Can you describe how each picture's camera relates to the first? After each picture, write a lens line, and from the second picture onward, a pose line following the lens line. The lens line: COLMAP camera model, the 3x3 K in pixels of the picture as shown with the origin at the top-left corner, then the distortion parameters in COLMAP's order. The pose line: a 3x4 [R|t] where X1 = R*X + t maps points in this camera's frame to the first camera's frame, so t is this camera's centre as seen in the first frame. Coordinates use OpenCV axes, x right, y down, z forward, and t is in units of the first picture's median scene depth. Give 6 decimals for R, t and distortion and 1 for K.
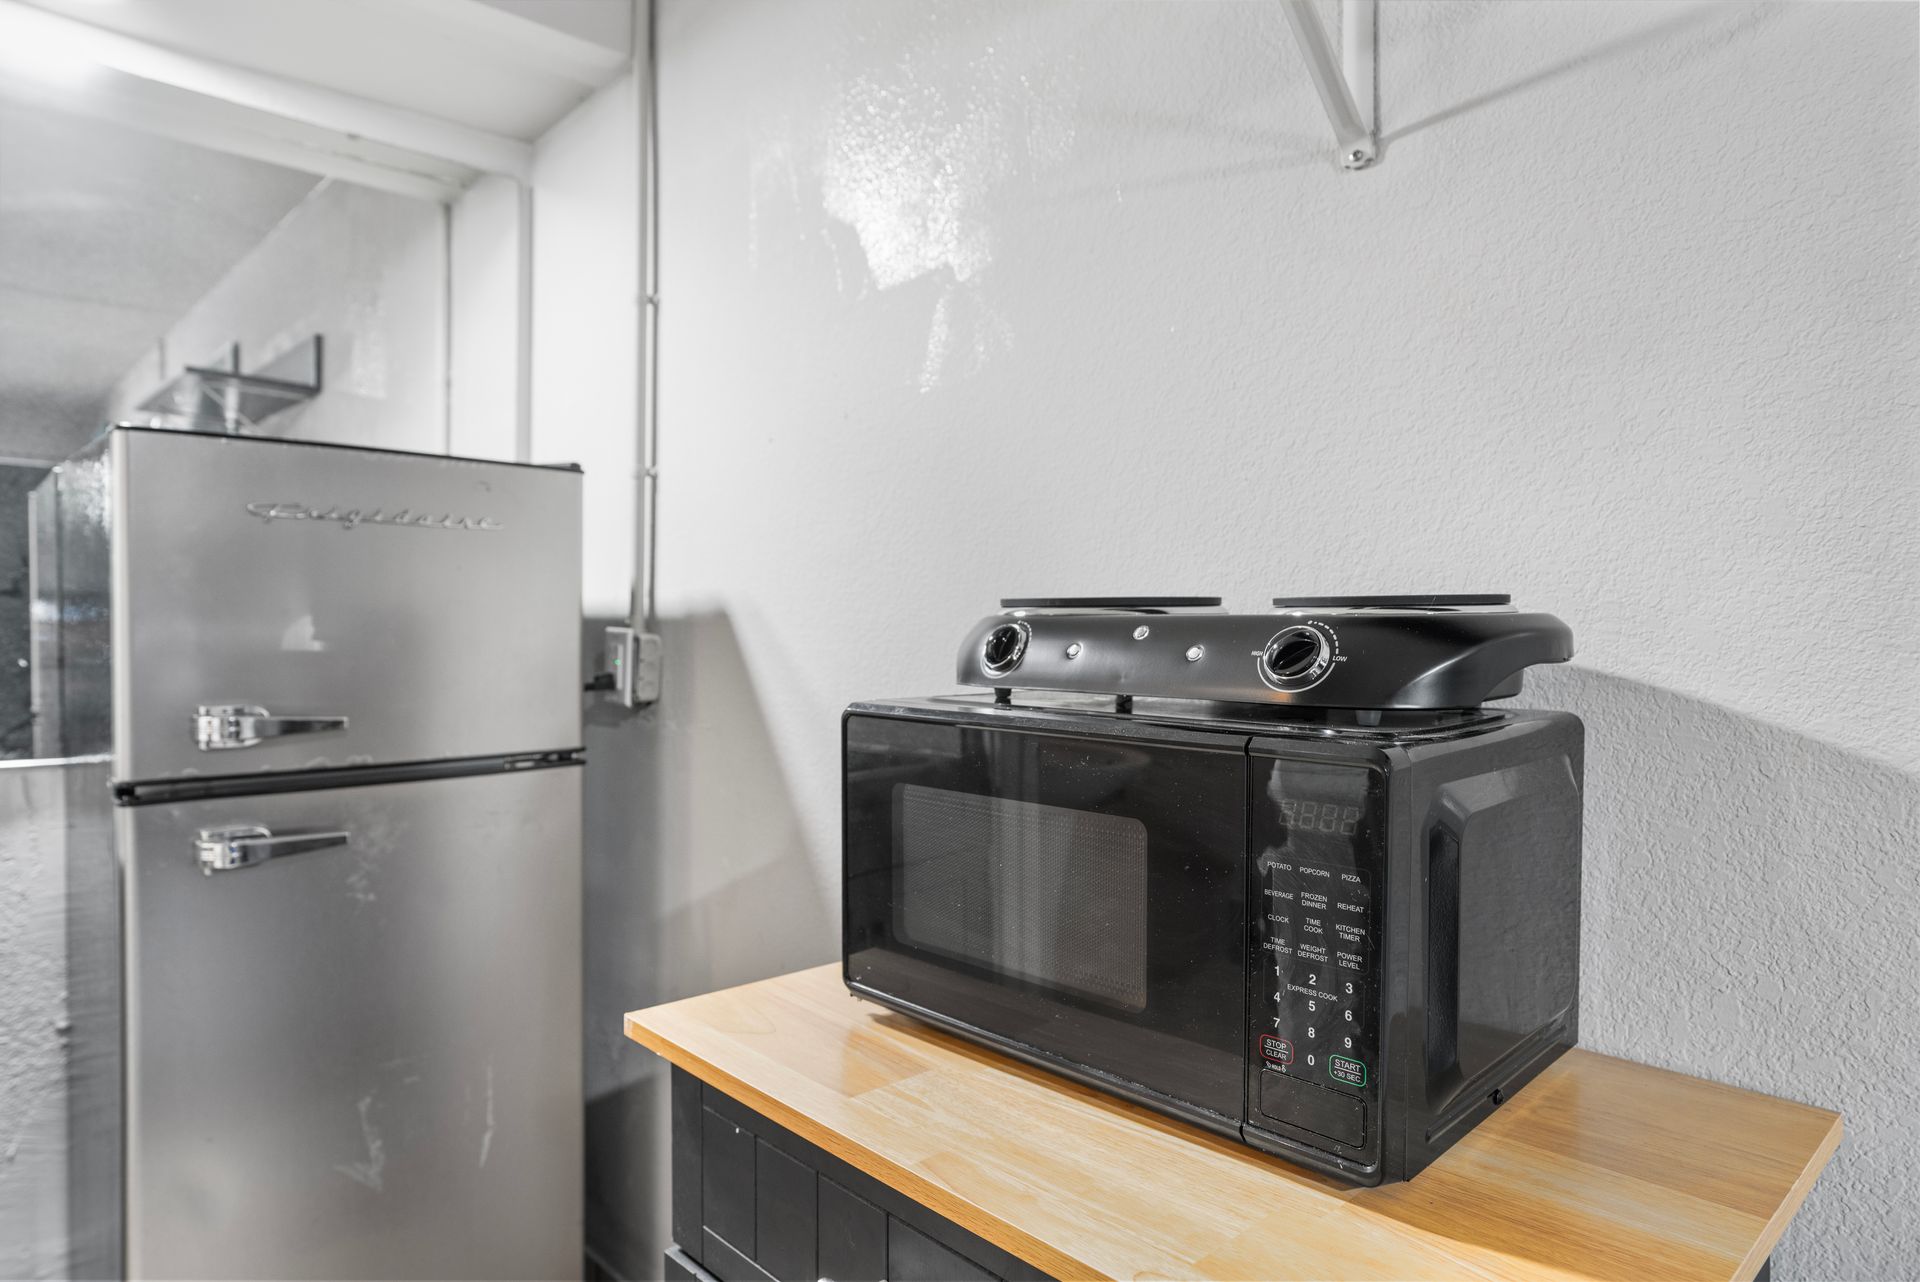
lens RADIAL K [[1115.6, 0, 957.6], [0, 1115.6, 644.8], [0, 0, 1]] dist [-0.014955, 0.001996]
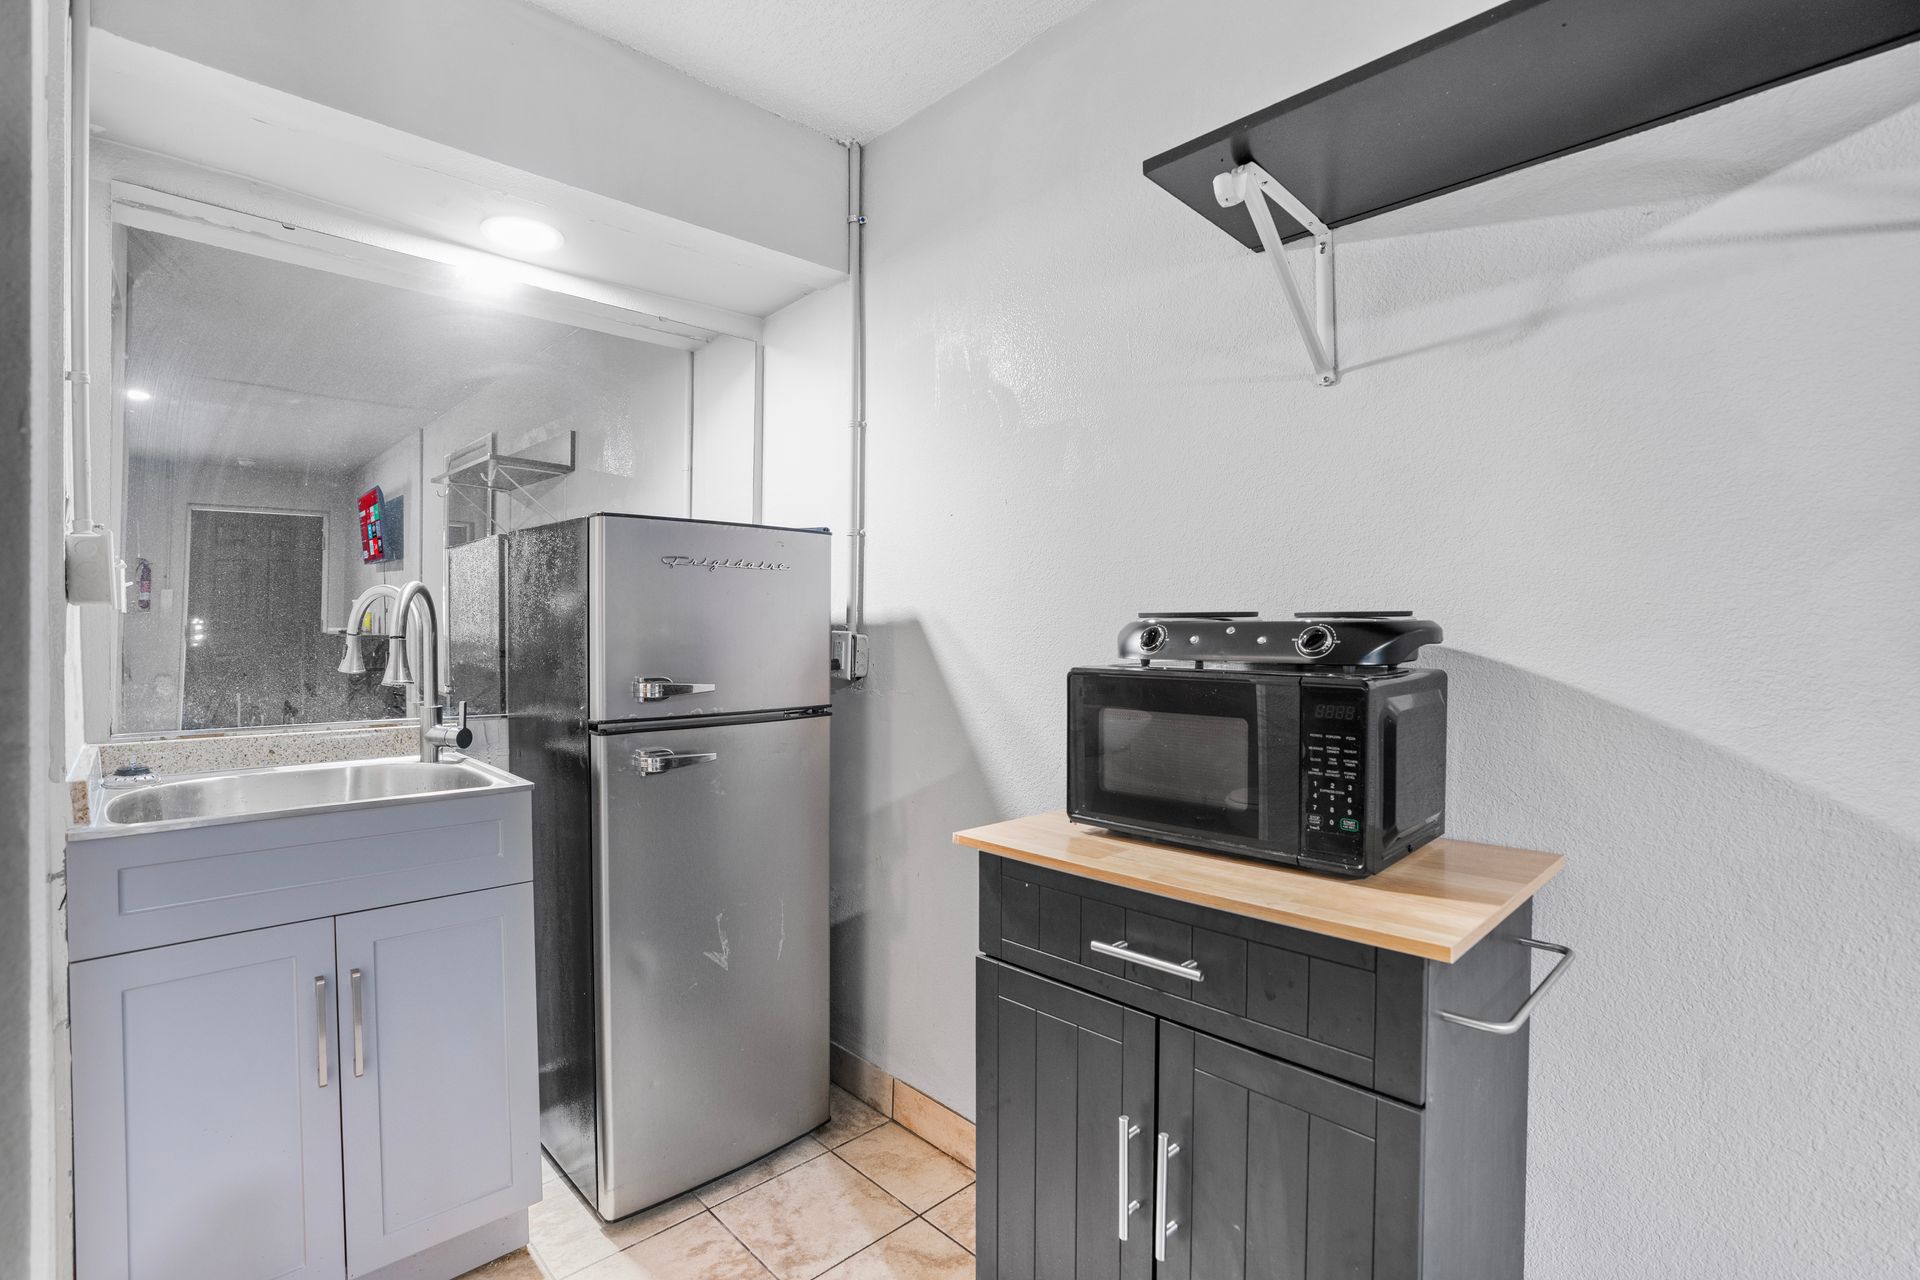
lens RADIAL K [[873.5, 0, 960.0], [0, 873.5, 640.0], [0, 0, 1]] dist [-0.052293, 0.000150]
pose [[0.999863, -0.003280, 0.016239, -0.292358], [0.003382, 0.999975, -0.006264, 0.012369], [-0.016219, 0.006318, 0.999849, -0.461261]]
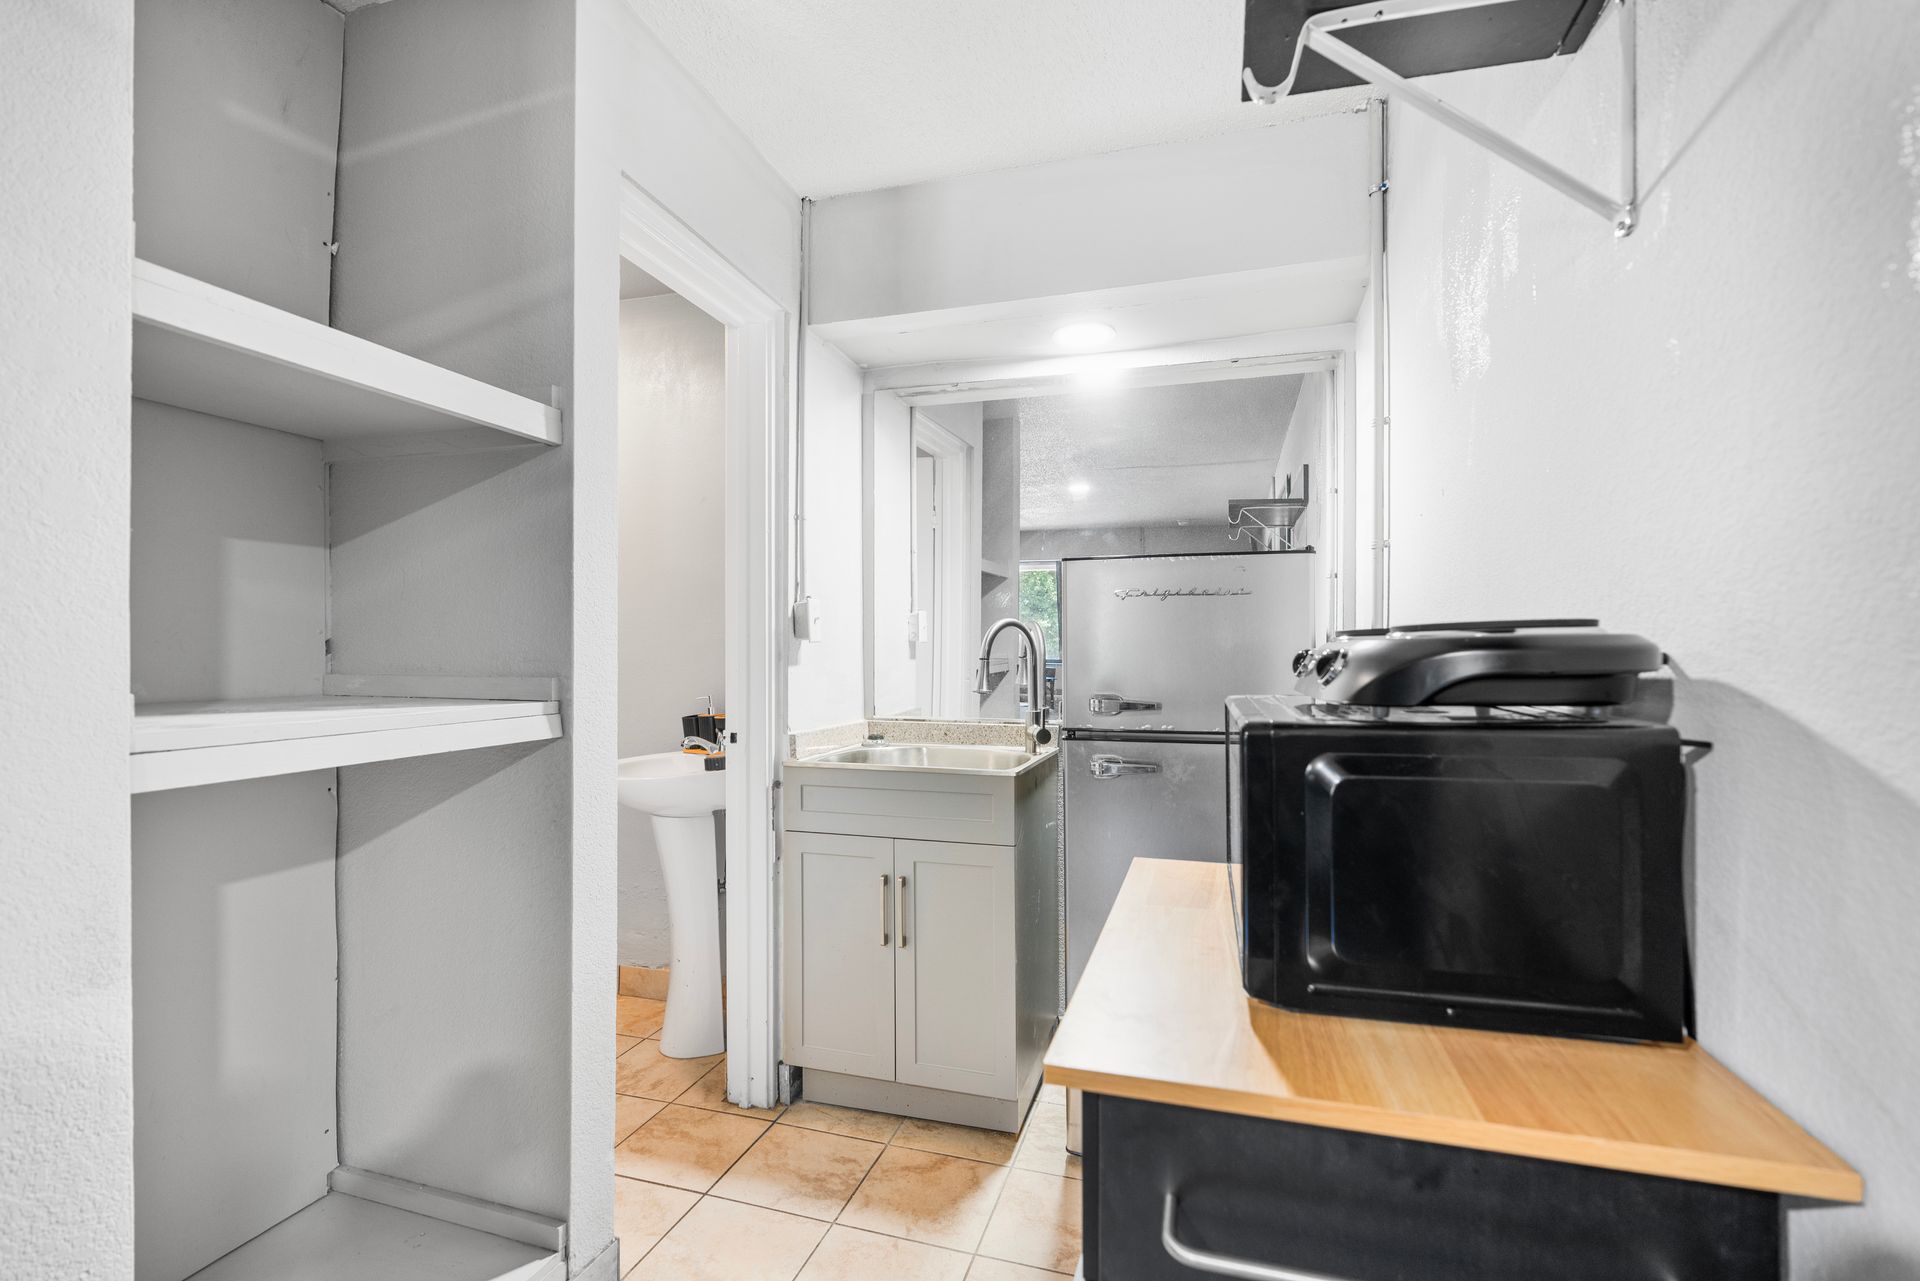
lens RADIAL K [[881.3, 0, 957.8], [0, 881.3, 655.4], [0, 0, 1]] dist [-0.027664, 0.001026]
pose [[0.487264, -0.003668, -0.873247, 0.793117], [-0.013418, 0.999842, -0.011686, 0.010173], [0.873152, 0.017411, 0.487137, 0.002625]]
